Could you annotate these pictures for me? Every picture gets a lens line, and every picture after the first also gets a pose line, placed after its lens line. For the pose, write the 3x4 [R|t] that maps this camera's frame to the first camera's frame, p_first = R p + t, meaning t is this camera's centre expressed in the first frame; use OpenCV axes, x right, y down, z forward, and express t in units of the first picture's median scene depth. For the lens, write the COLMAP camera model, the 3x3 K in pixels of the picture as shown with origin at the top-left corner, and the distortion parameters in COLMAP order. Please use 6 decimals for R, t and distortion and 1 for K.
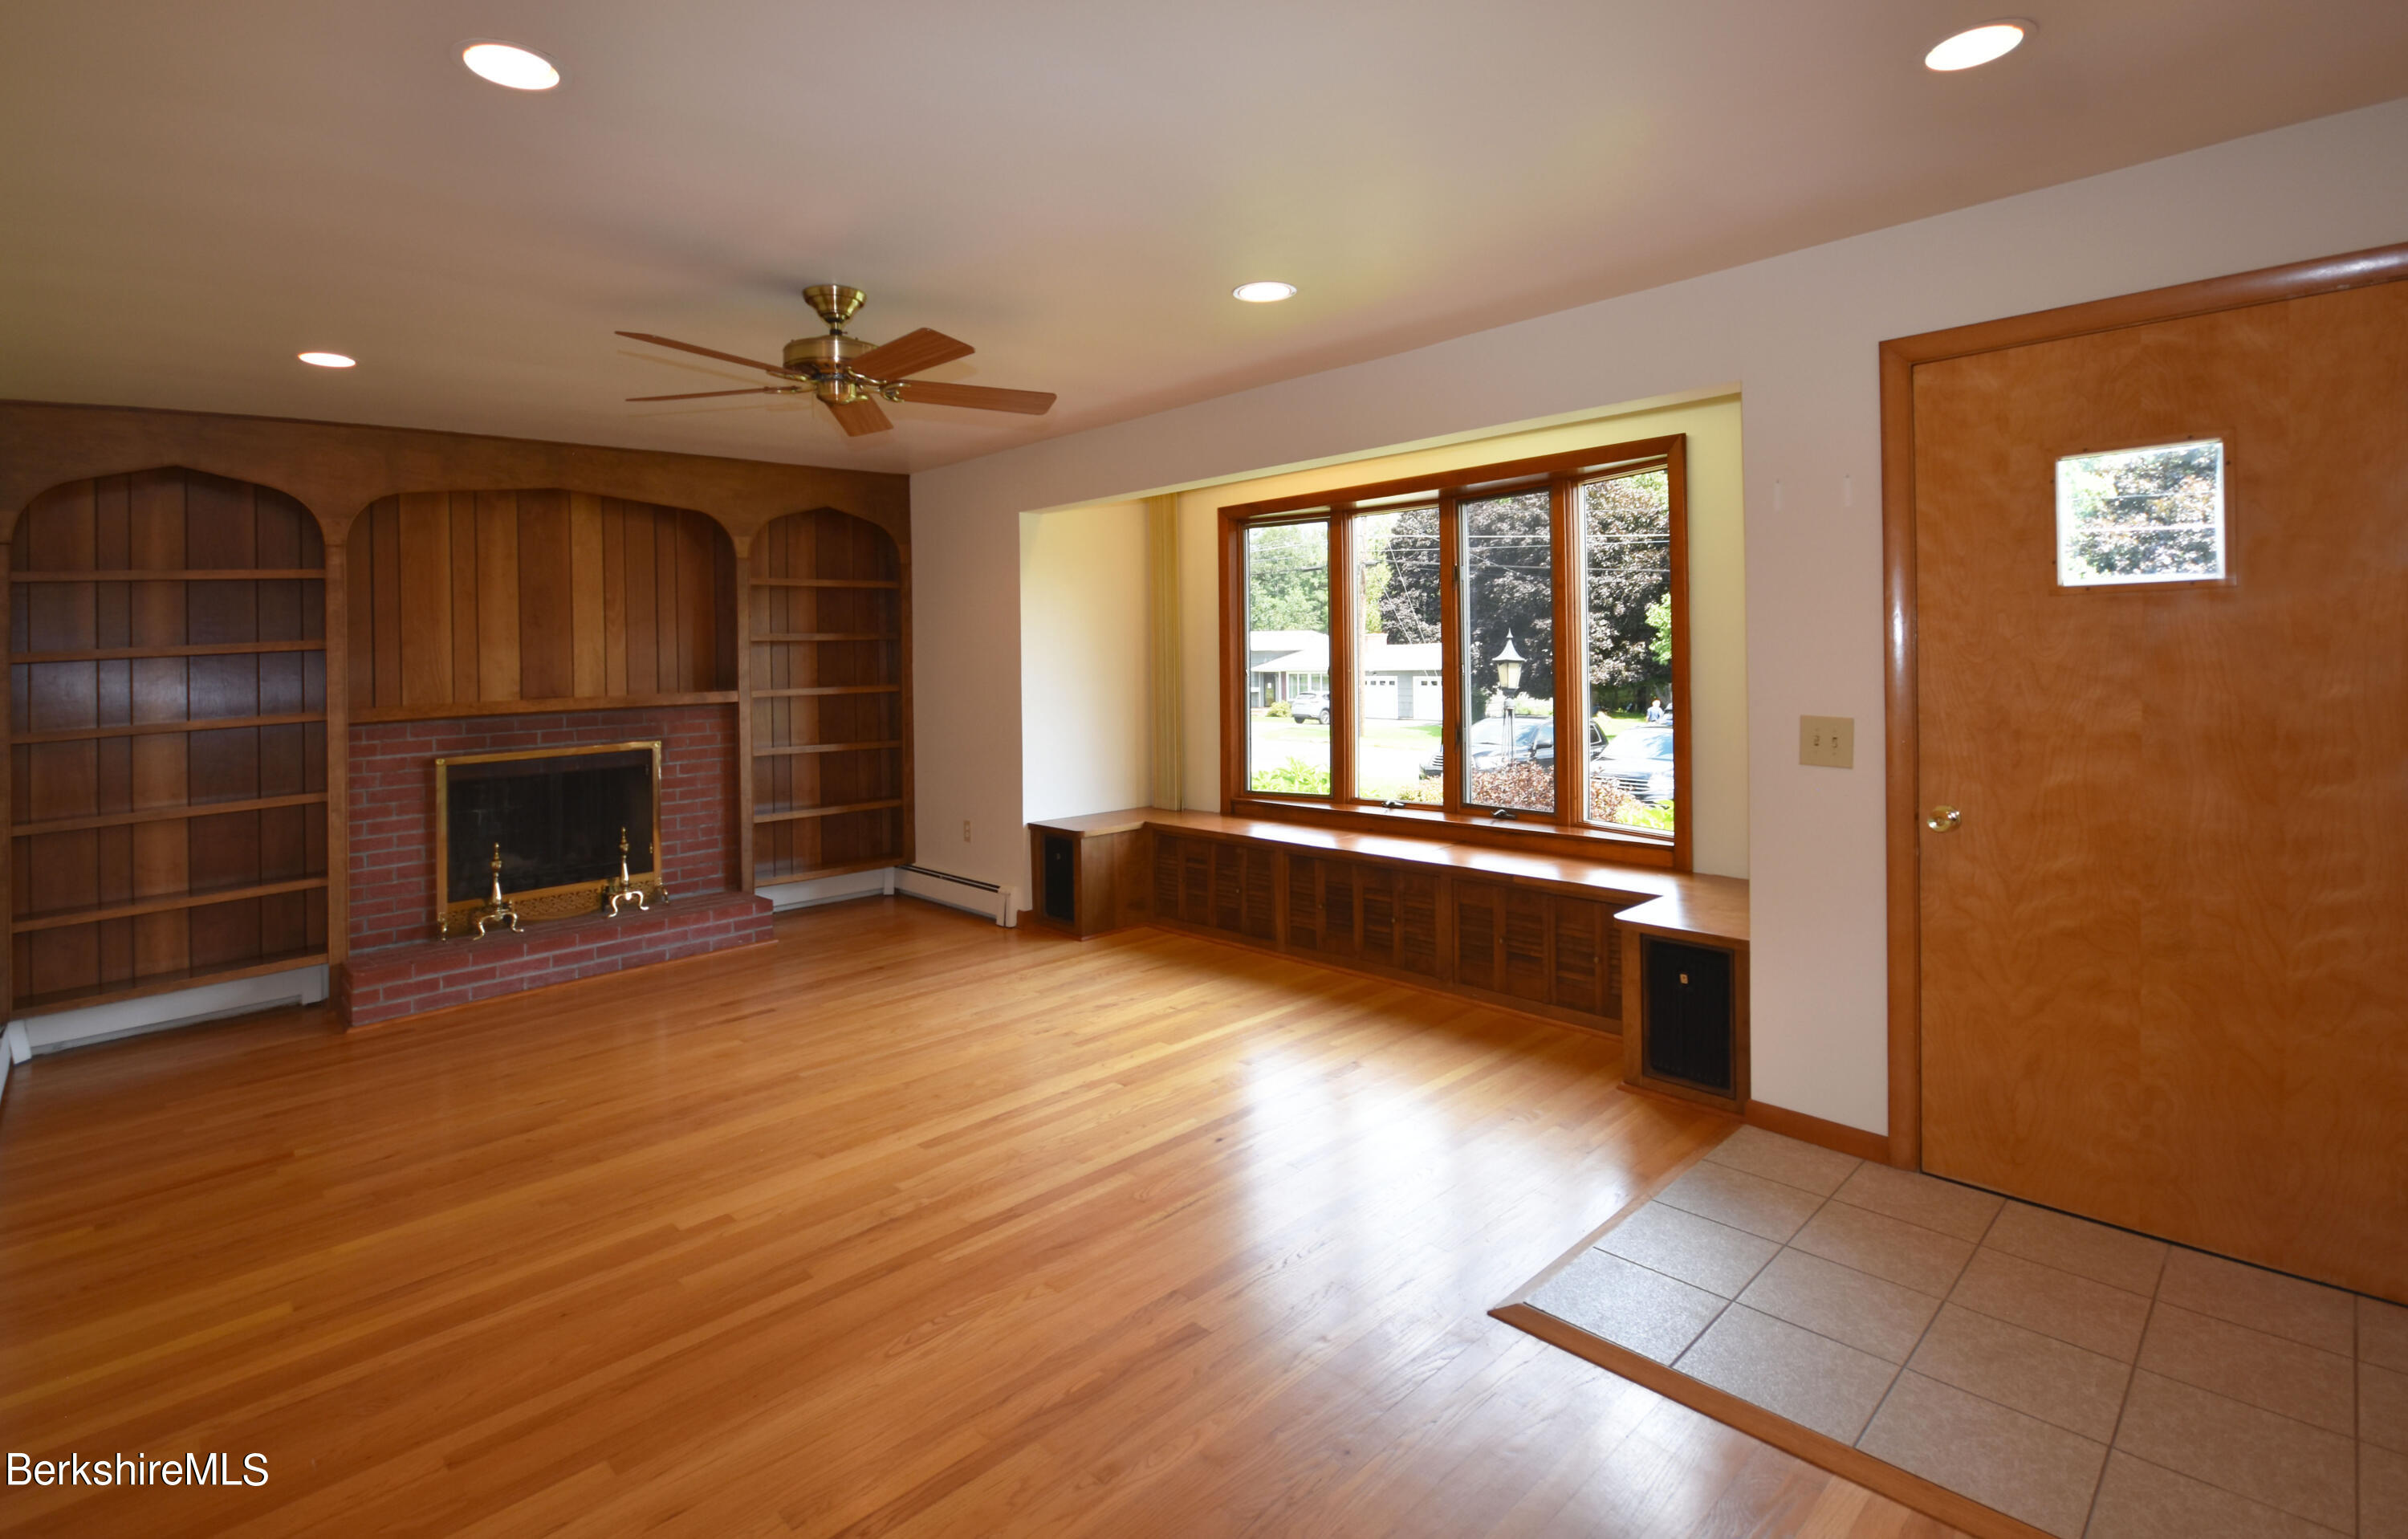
lens RADIAL K [[1092.2, 0, 1122.7], [0, 1092.2, 644.6], [0, 0, 1]] dist [0.021390, -0.001052]
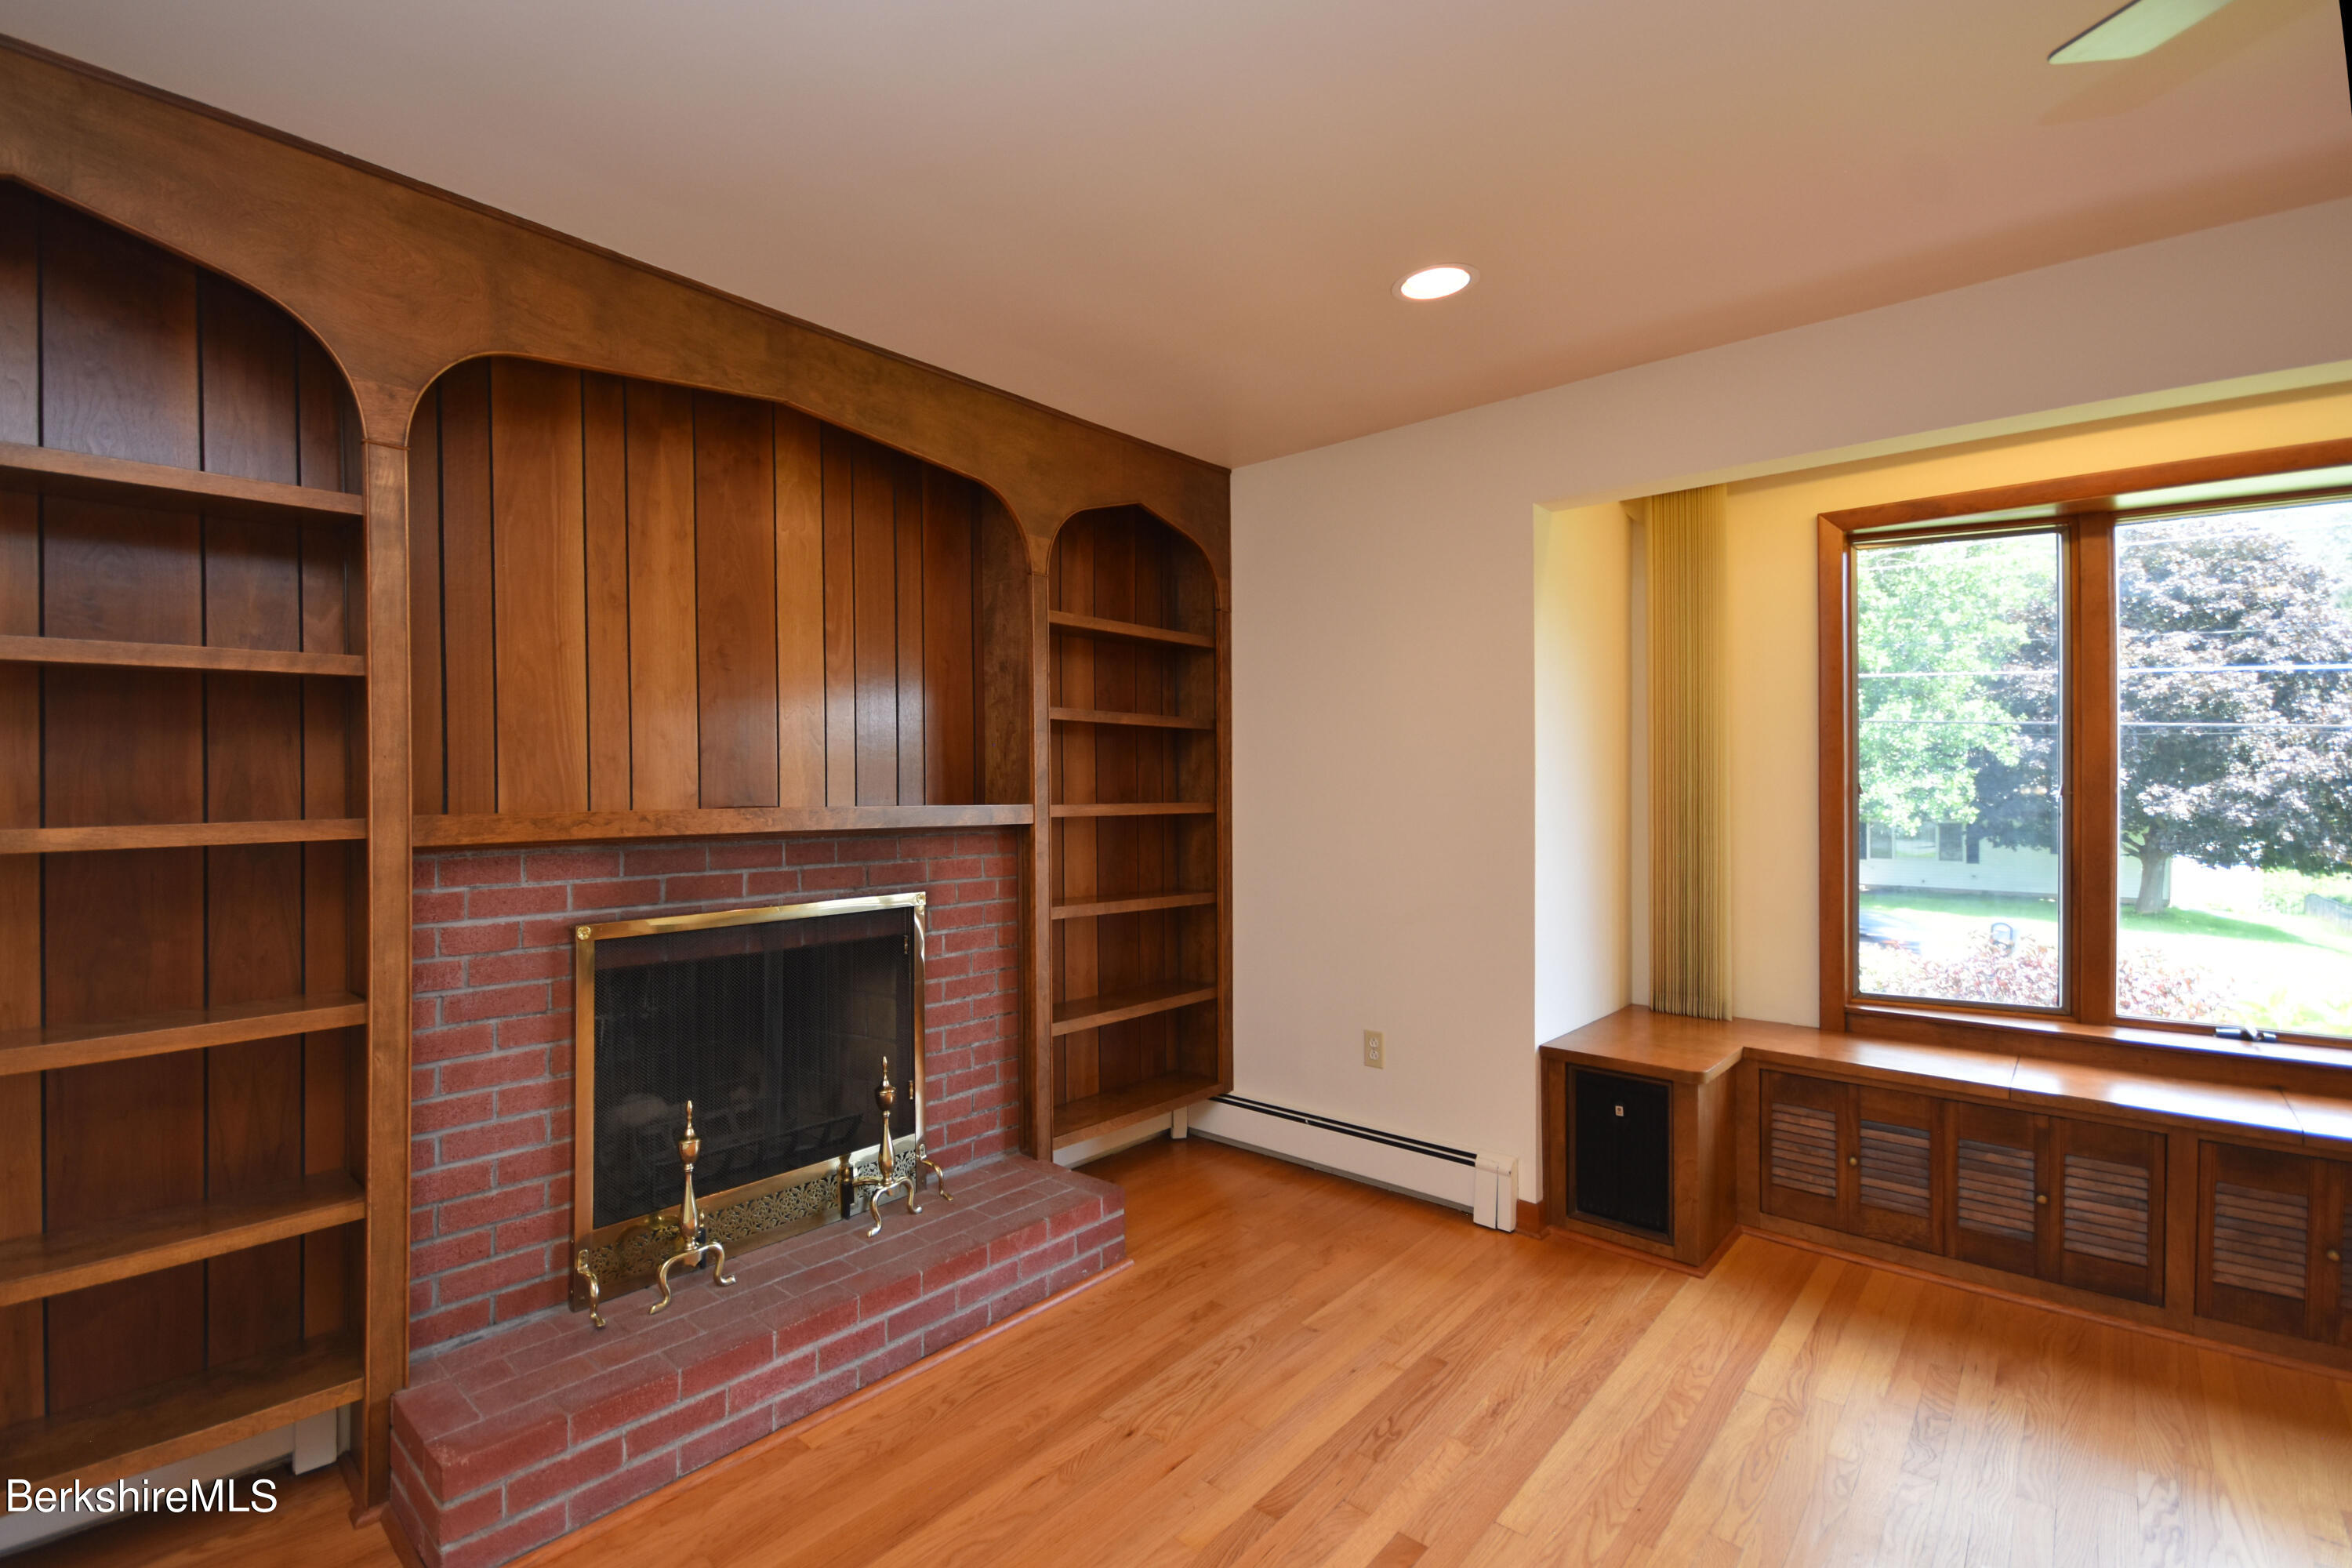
lens RADIAL K [[1069.1, 0, 1013.4], [0, 1069.1, 791.9], [0, 0, 1]] dist [0.003725, -0.001798]
pose [[0.999559, 0.021257, 0.020756, -0.416323], [-0.021383, 0.999754, 0.005893, 0.036628], [-0.020625, -0.006334, 0.999767, 0.501125]]
